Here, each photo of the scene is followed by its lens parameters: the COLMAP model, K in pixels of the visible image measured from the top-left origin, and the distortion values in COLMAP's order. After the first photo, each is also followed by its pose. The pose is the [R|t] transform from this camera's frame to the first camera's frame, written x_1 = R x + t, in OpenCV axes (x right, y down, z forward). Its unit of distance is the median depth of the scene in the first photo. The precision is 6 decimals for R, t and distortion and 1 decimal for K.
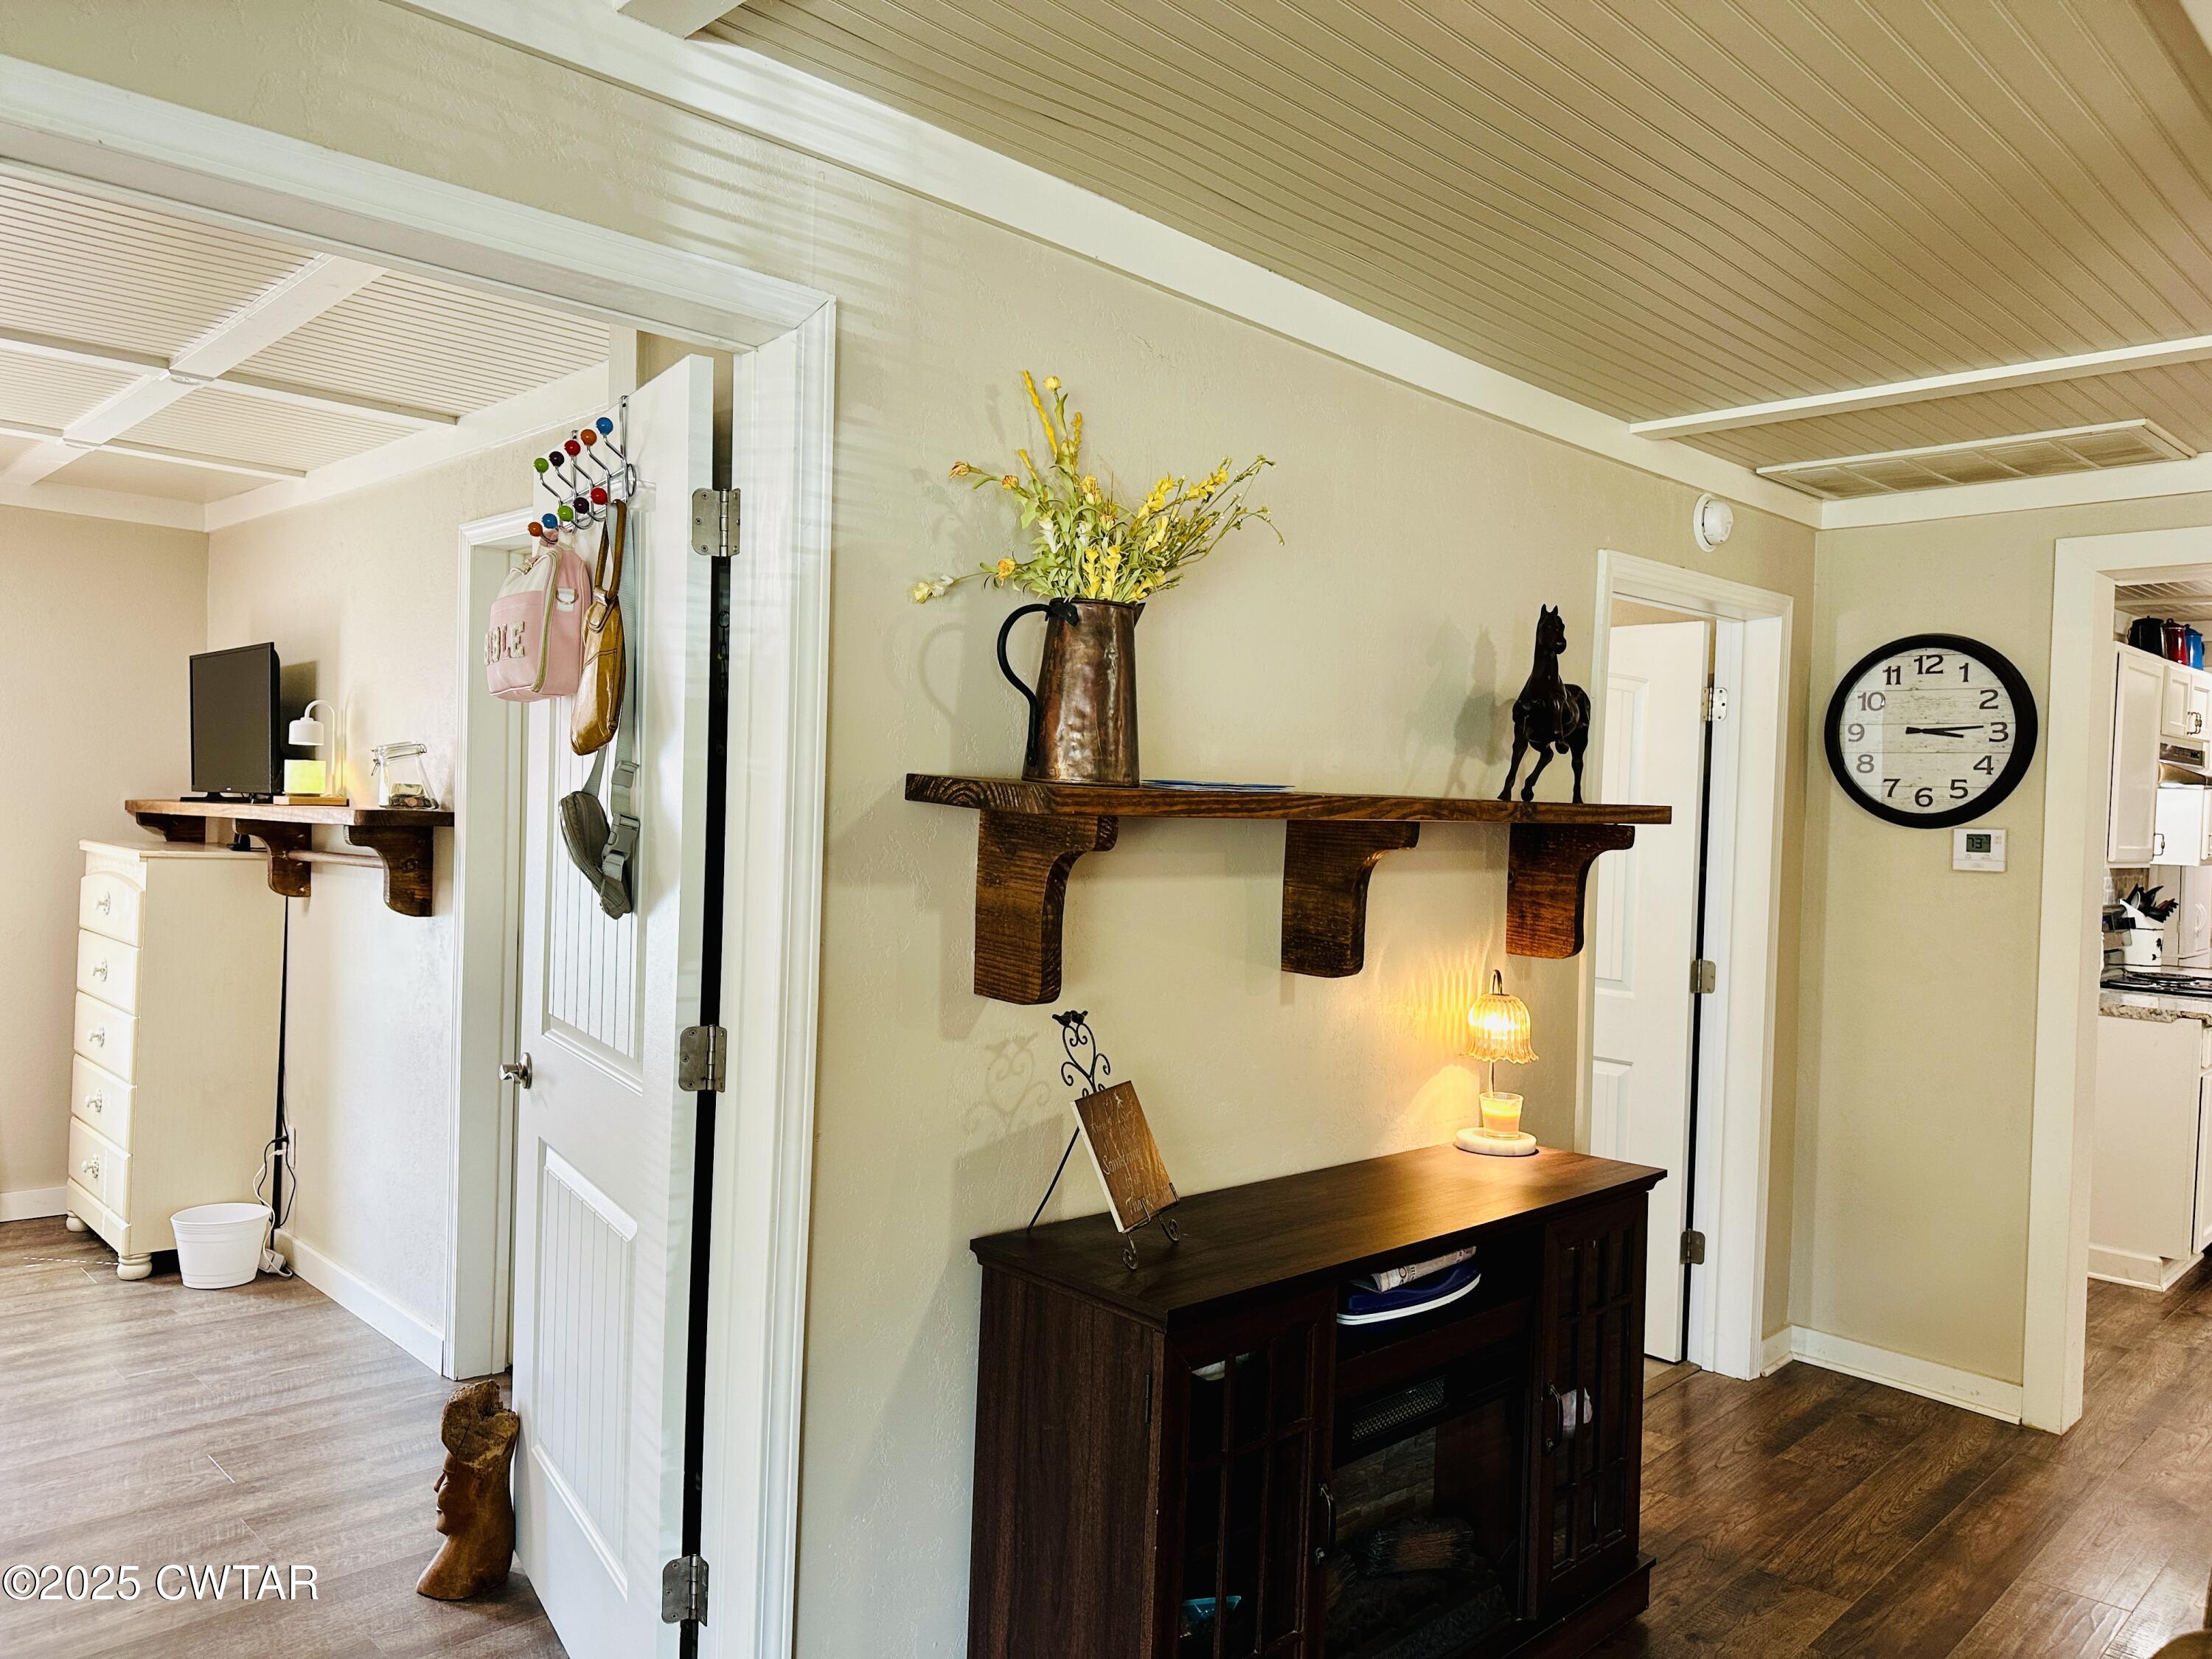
lens RADIAL K [[1582.9, 0, 1062.2], [0, 1582.9, 833.6], [0, 0, 1]] dist [0.062043, -0.074674]
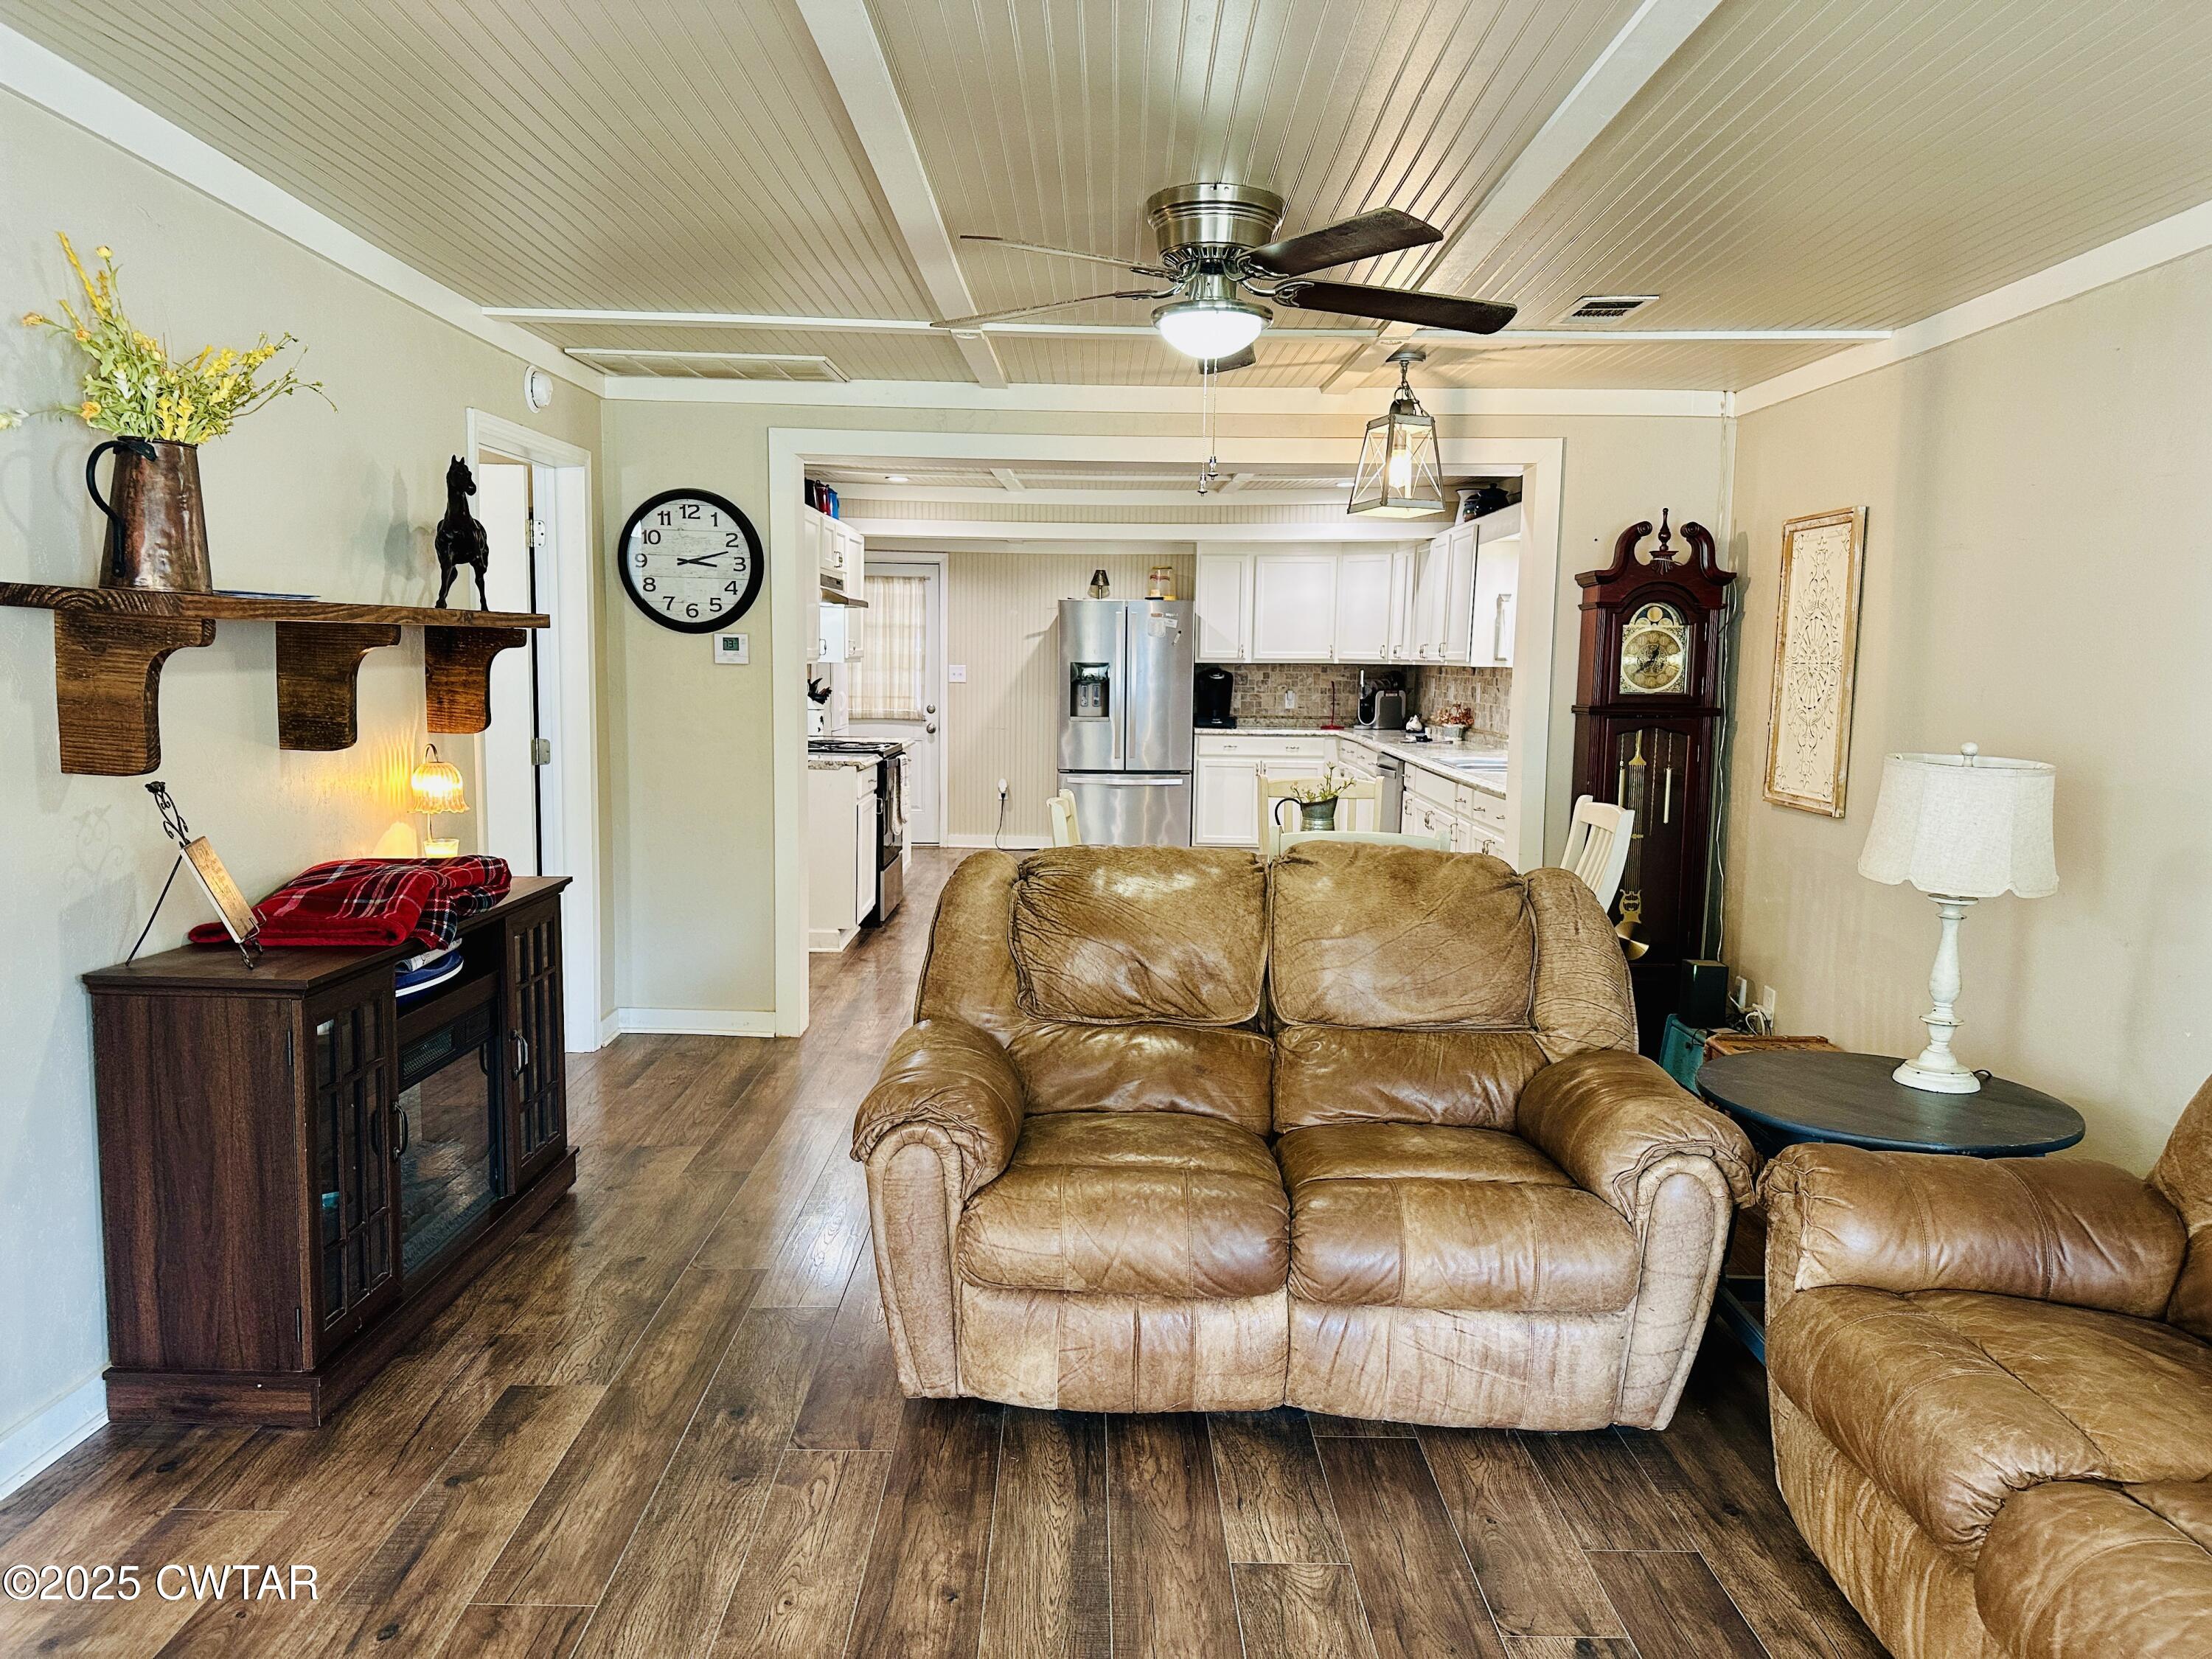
lens RADIAL K [[1582.9, 0, 1108.3], [0, 1582.9, 834.6], [0, 0, 1]] dist [0.062043, -0.074674]
pose [[0.696021, -0.097196, 0.711412, -0.269234], [0.014879, 0.992535, 0.121046, 0.010945], [-0.717867, -0.073666, 0.692272, -0.283754]]
